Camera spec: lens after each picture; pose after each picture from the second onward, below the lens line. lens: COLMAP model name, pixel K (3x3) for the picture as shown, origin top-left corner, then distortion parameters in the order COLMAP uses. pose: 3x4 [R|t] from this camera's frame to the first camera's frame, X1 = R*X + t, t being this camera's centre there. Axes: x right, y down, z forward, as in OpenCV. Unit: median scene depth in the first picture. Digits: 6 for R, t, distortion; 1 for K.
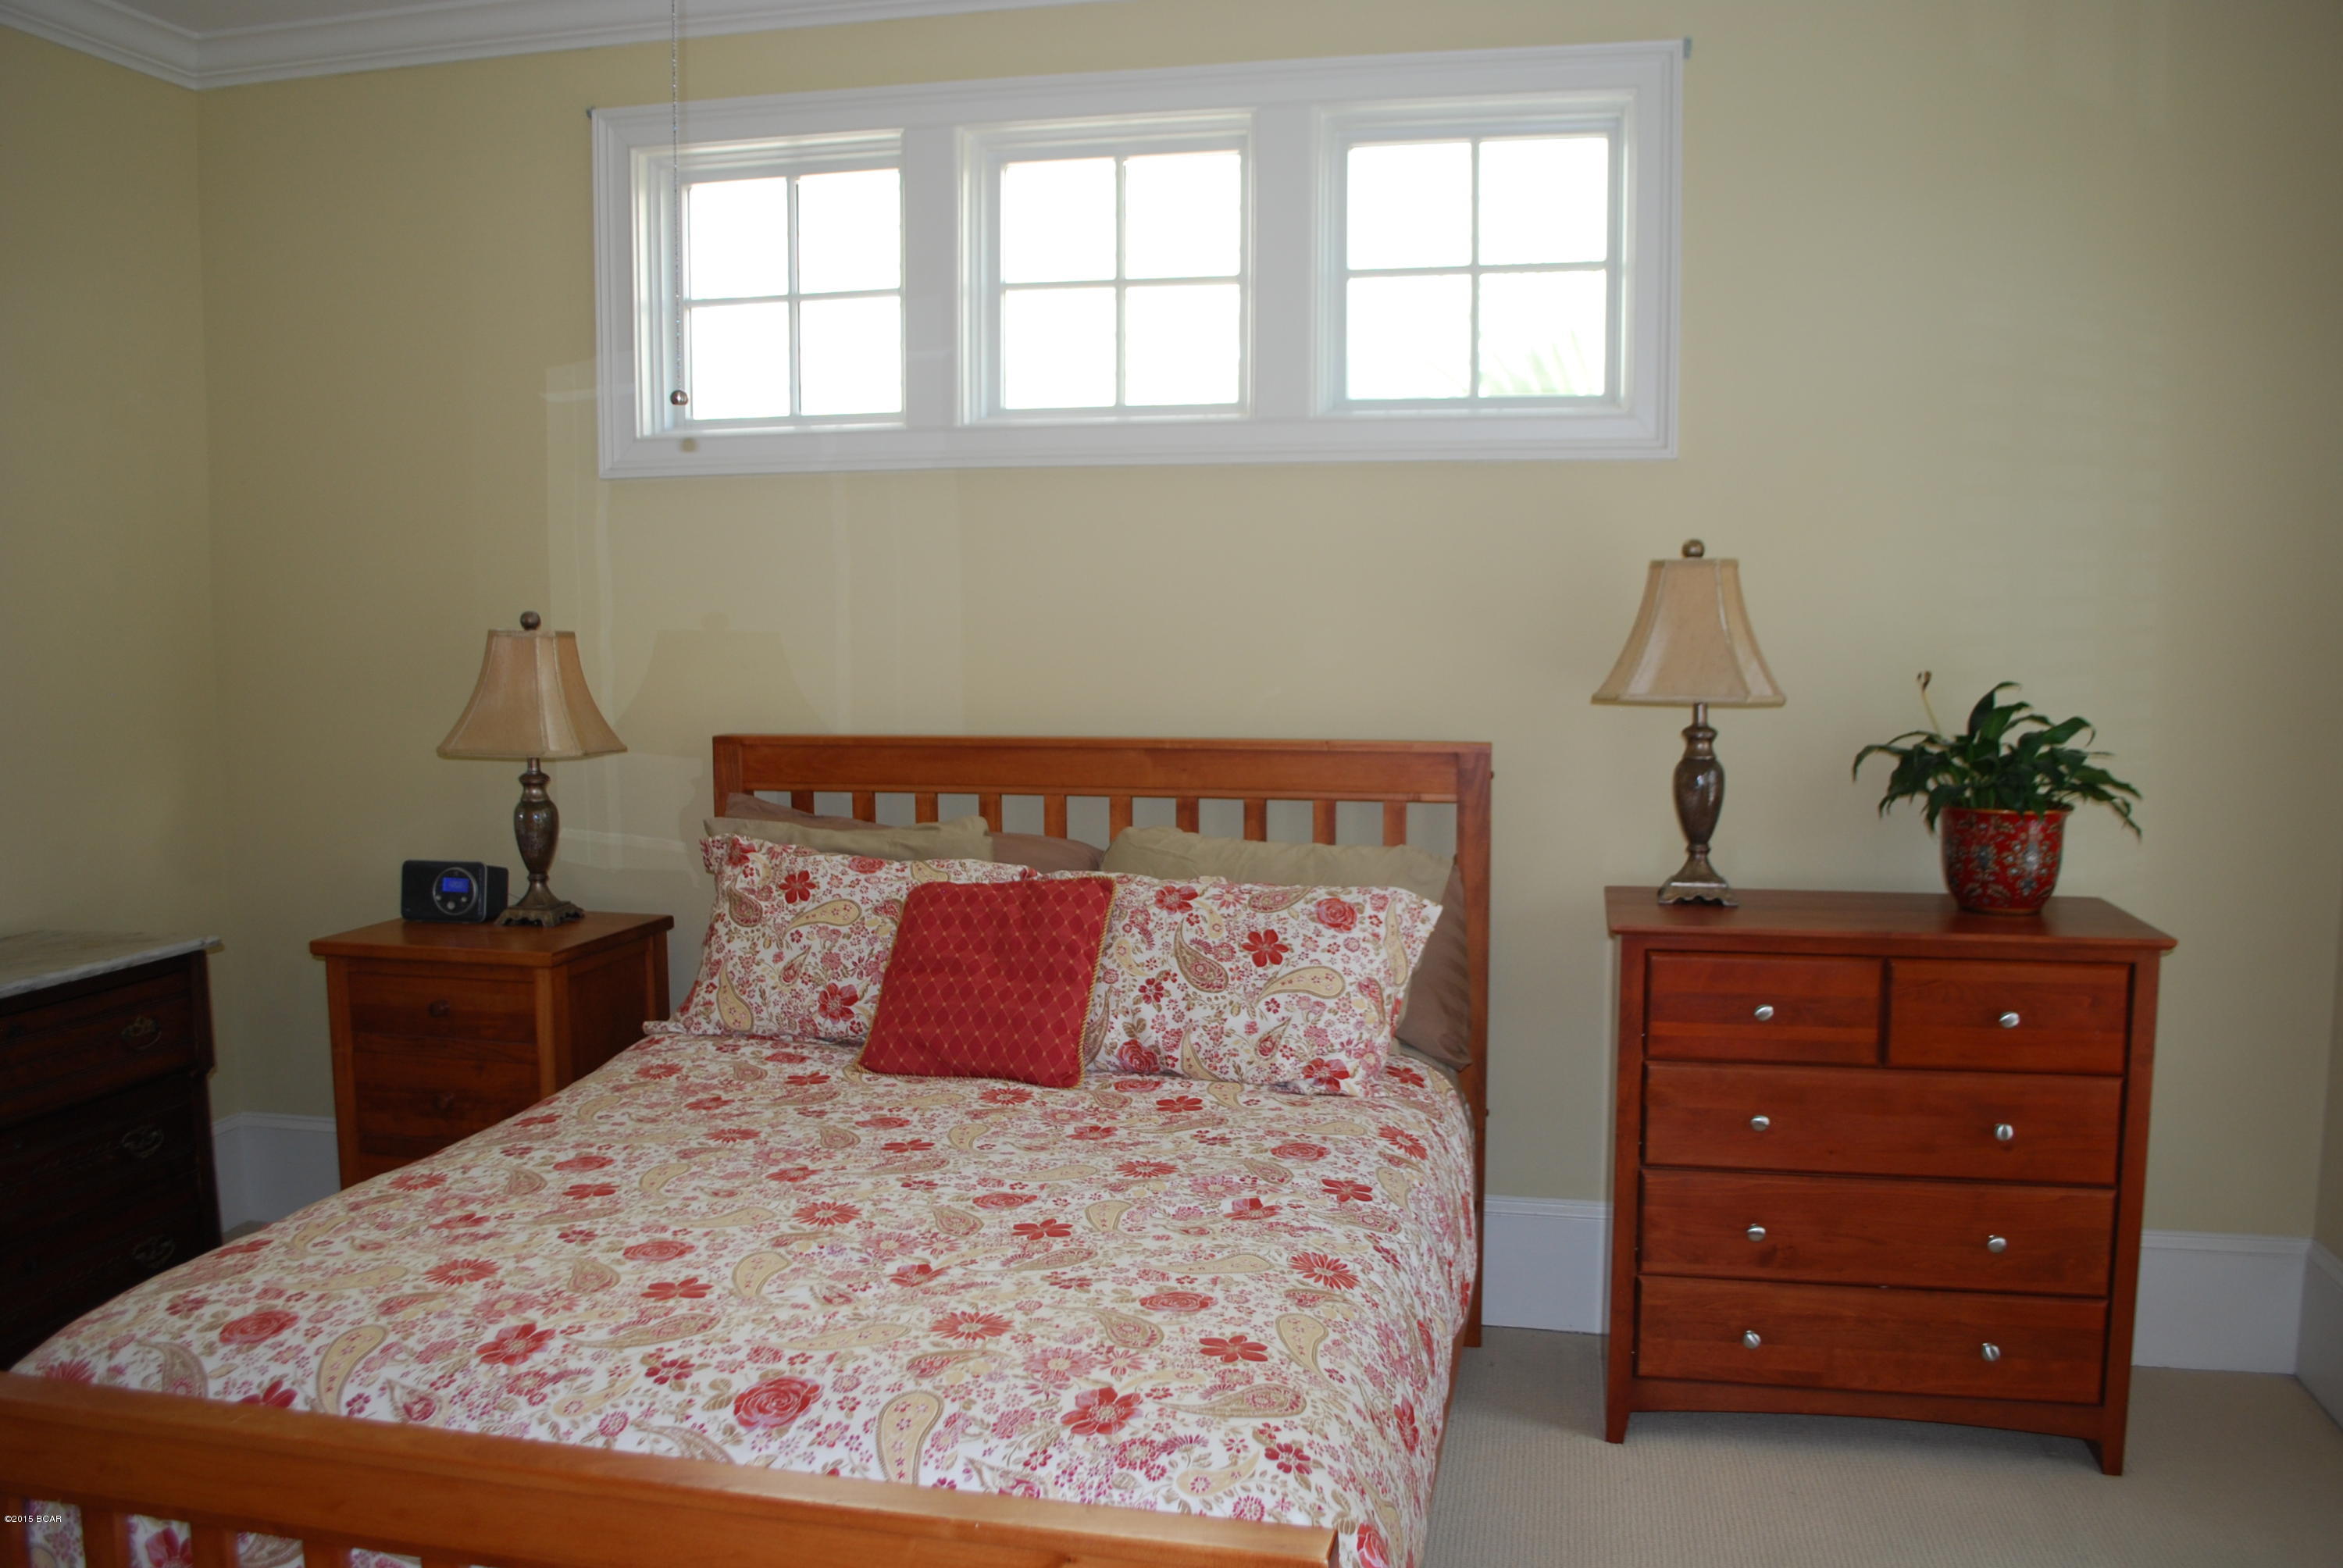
lens RADIAL K [[1860.0, 0, 1180.8], [0, 1860.0, 805.0], [0, 0, 1]] dist [-0.082396, 0.014492]
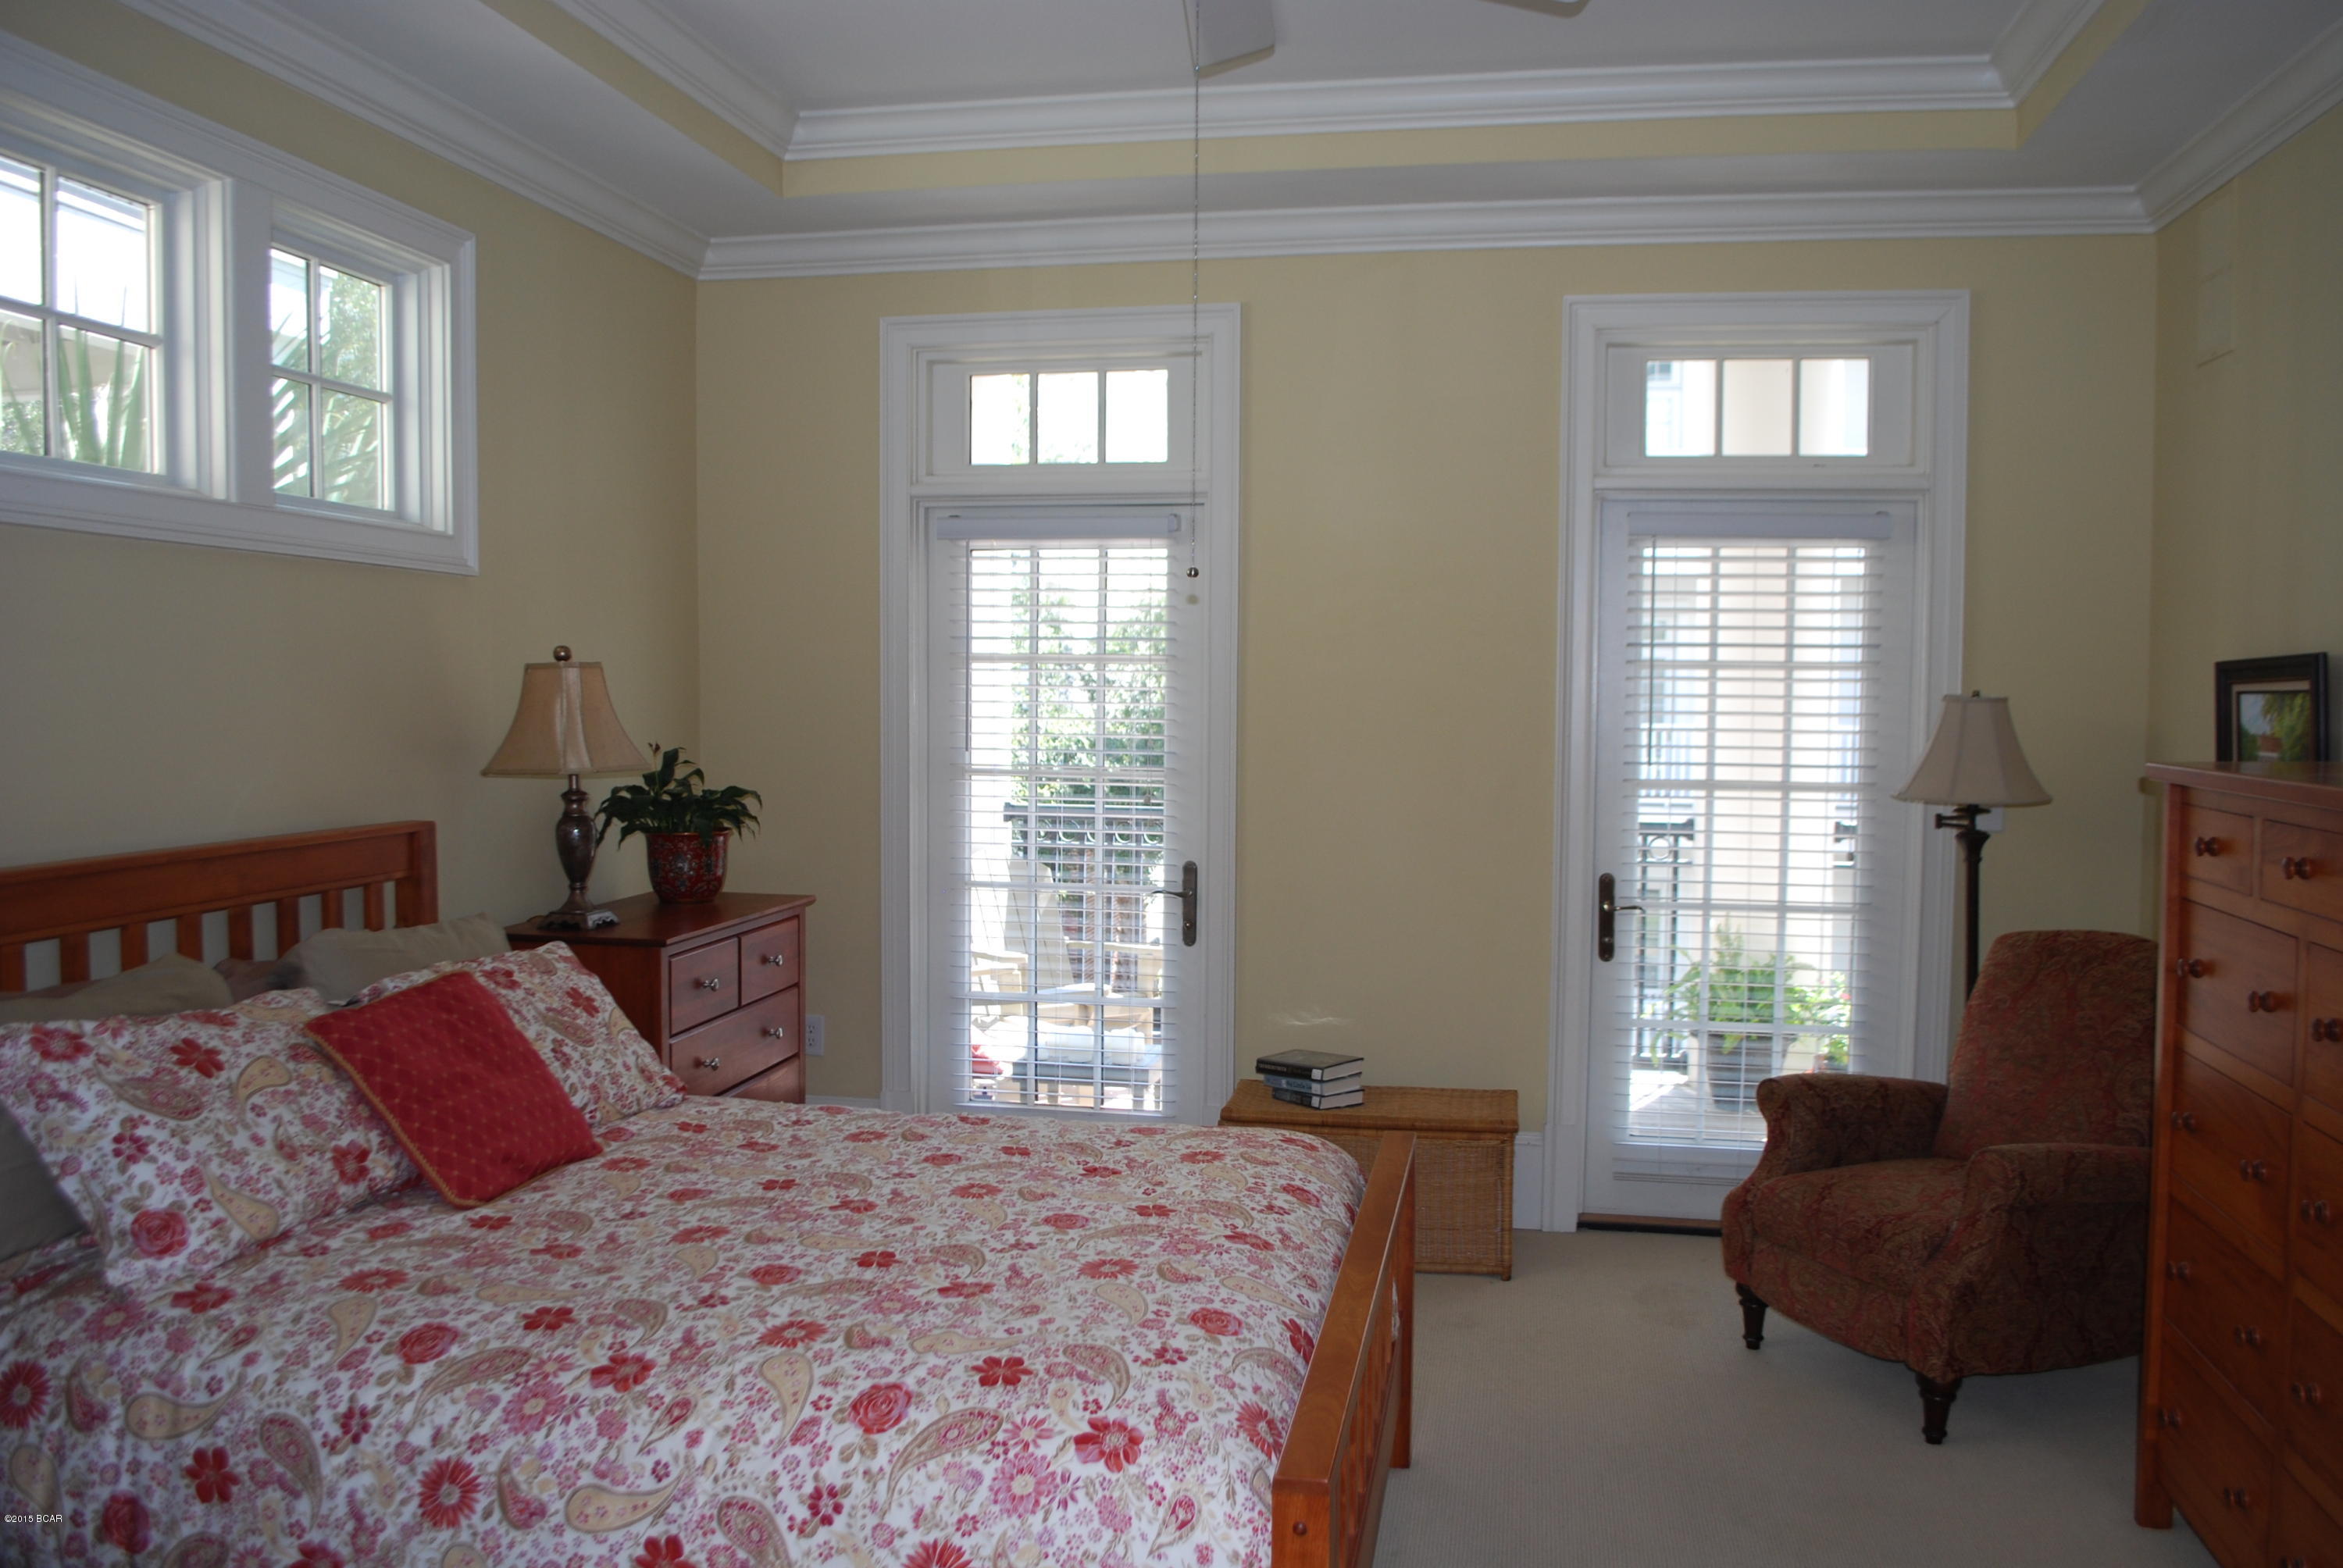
lens RADIAL K [[1860.0, 0, 1180.8], [0, 1860.0, 805.0], [0, 0, 1]] dist [-0.082396, 0.014492]
pose [[-0.030577, -0.061497, 0.997639, -1.101144], [0.093935, 0.993511, 0.064122, -0.081979], [-0.995109, 0.095674, -0.024602, 0.664841]]
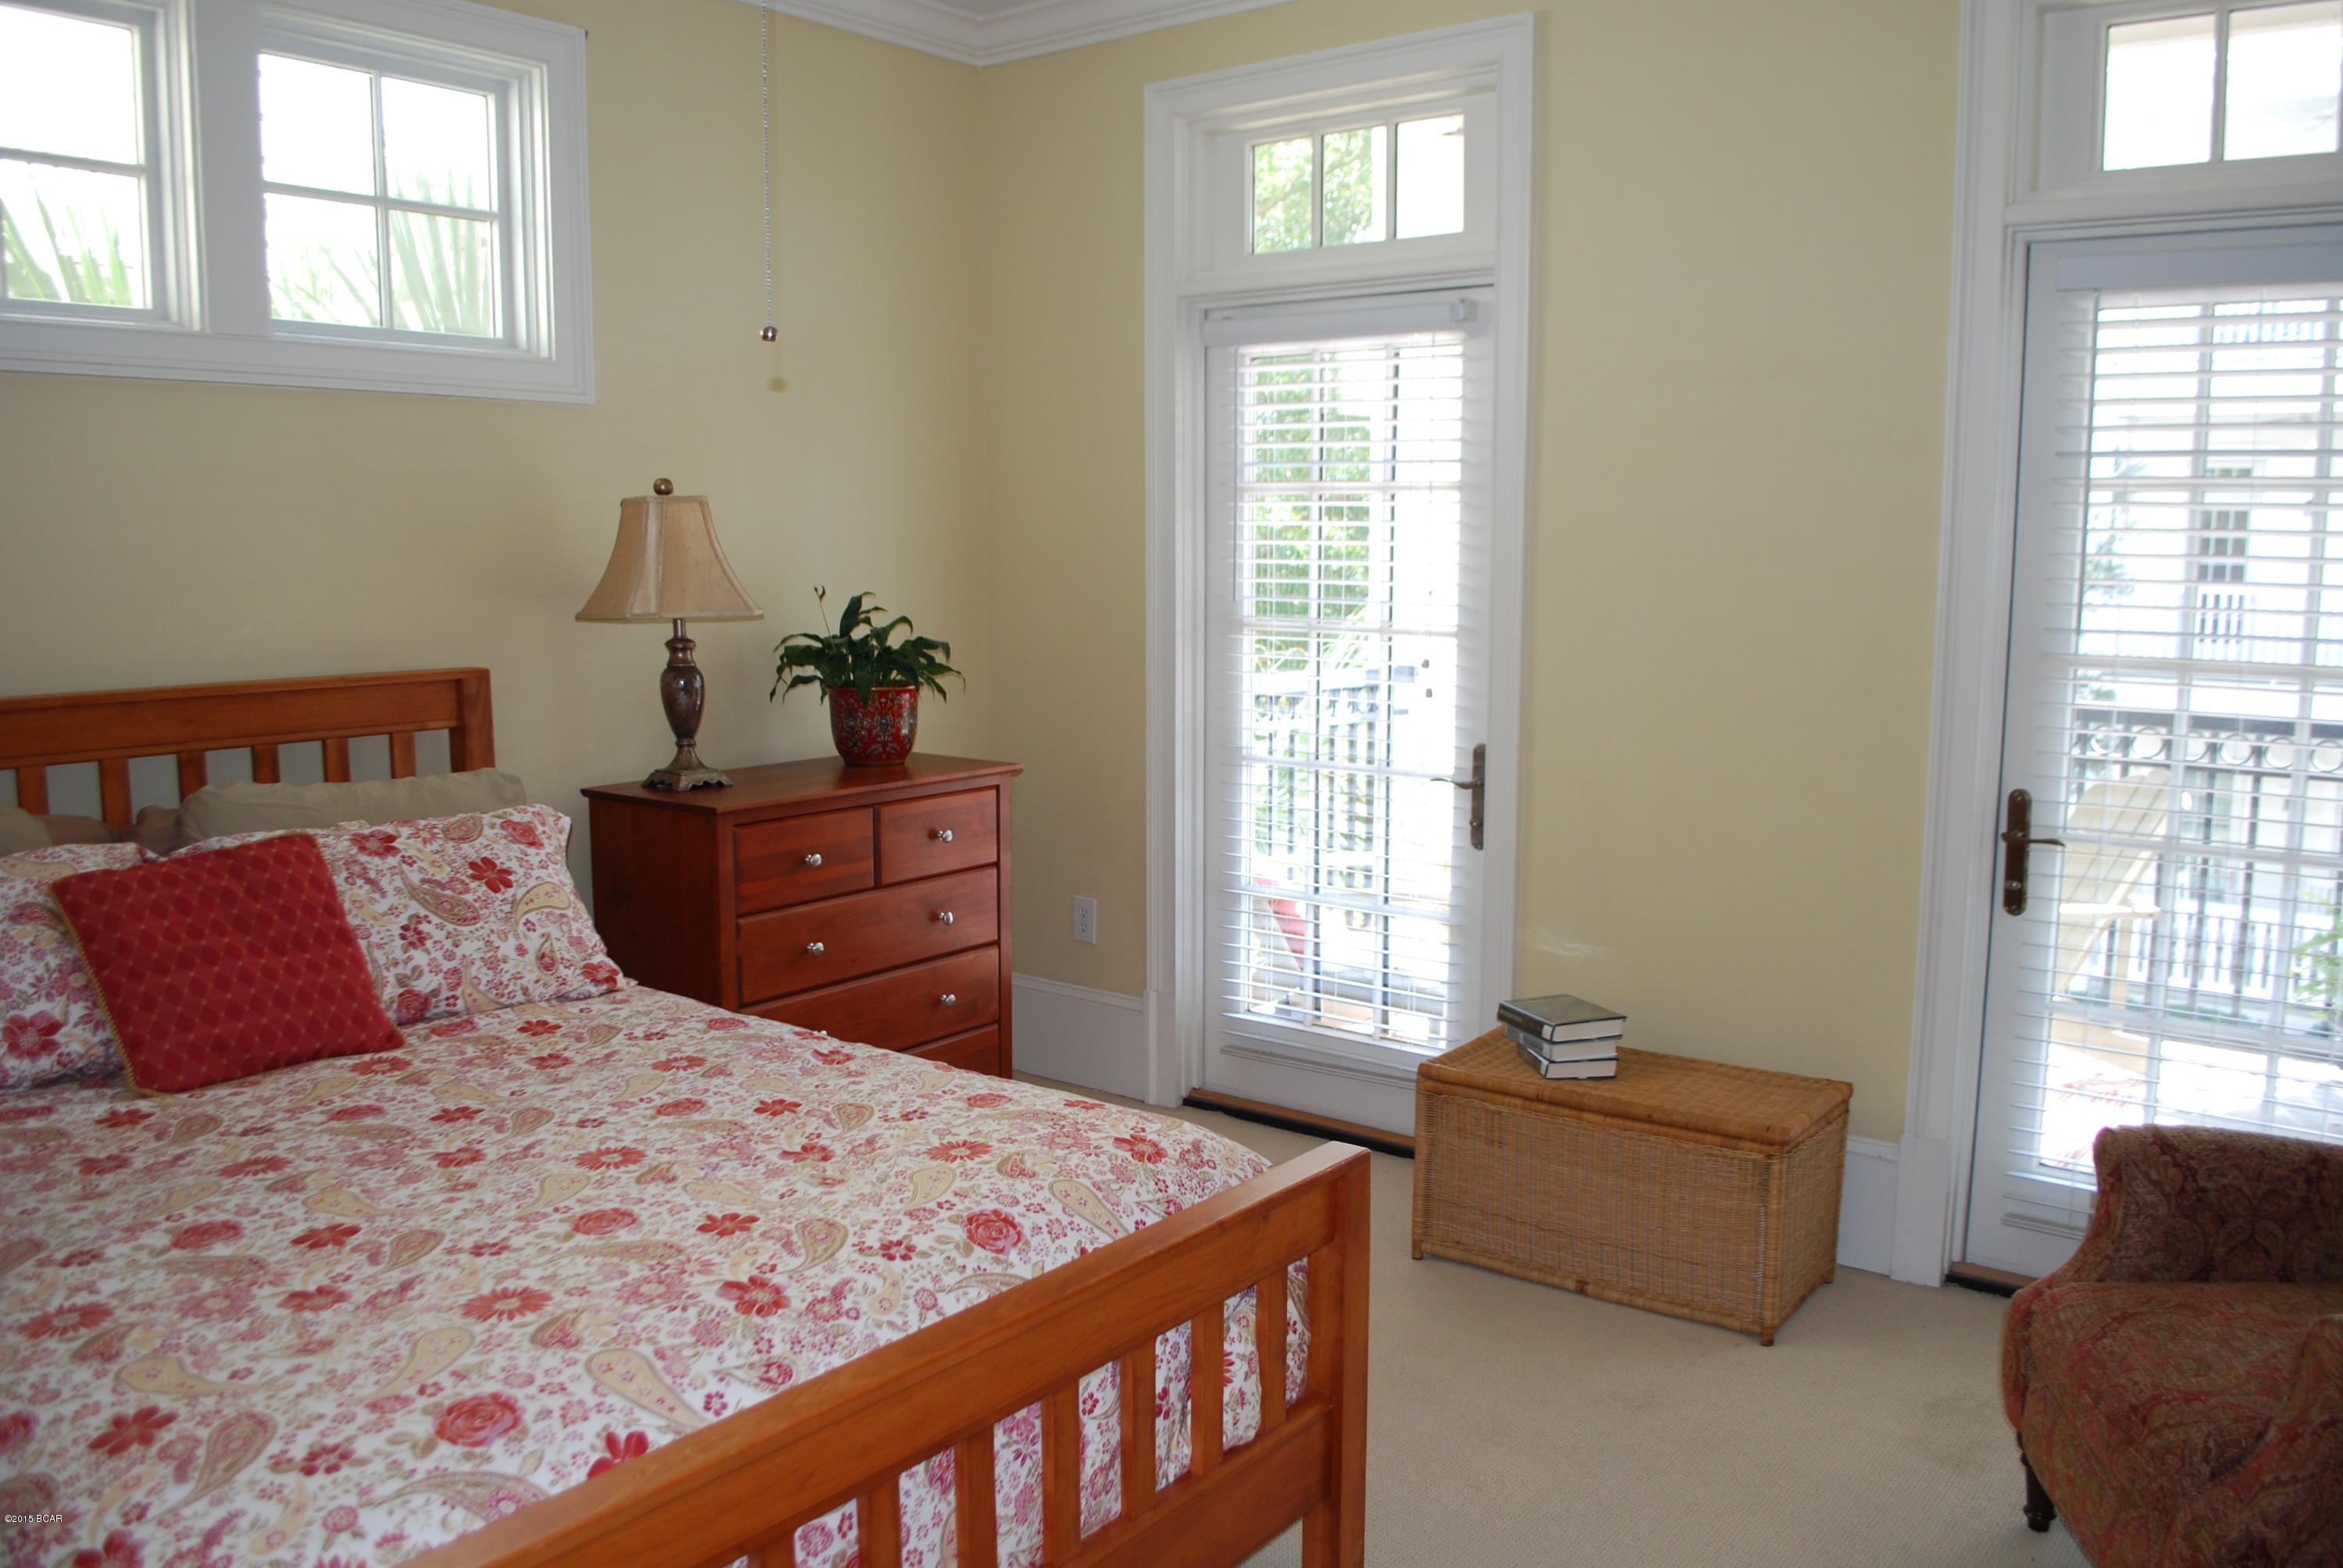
lens RADIAL K [[1860.0, 0, 1180.8], [0, 1860.0, 805.0], [0, 0, 1]] dist [-0.082396, 0.014492]
pose [[0.428110, -0.125842, 0.894922, -0.701613], [0.088938, 0.991317, 0.096851, -0.025296], [-0.899340, 0.038130, 0.435585, 0.224627]]
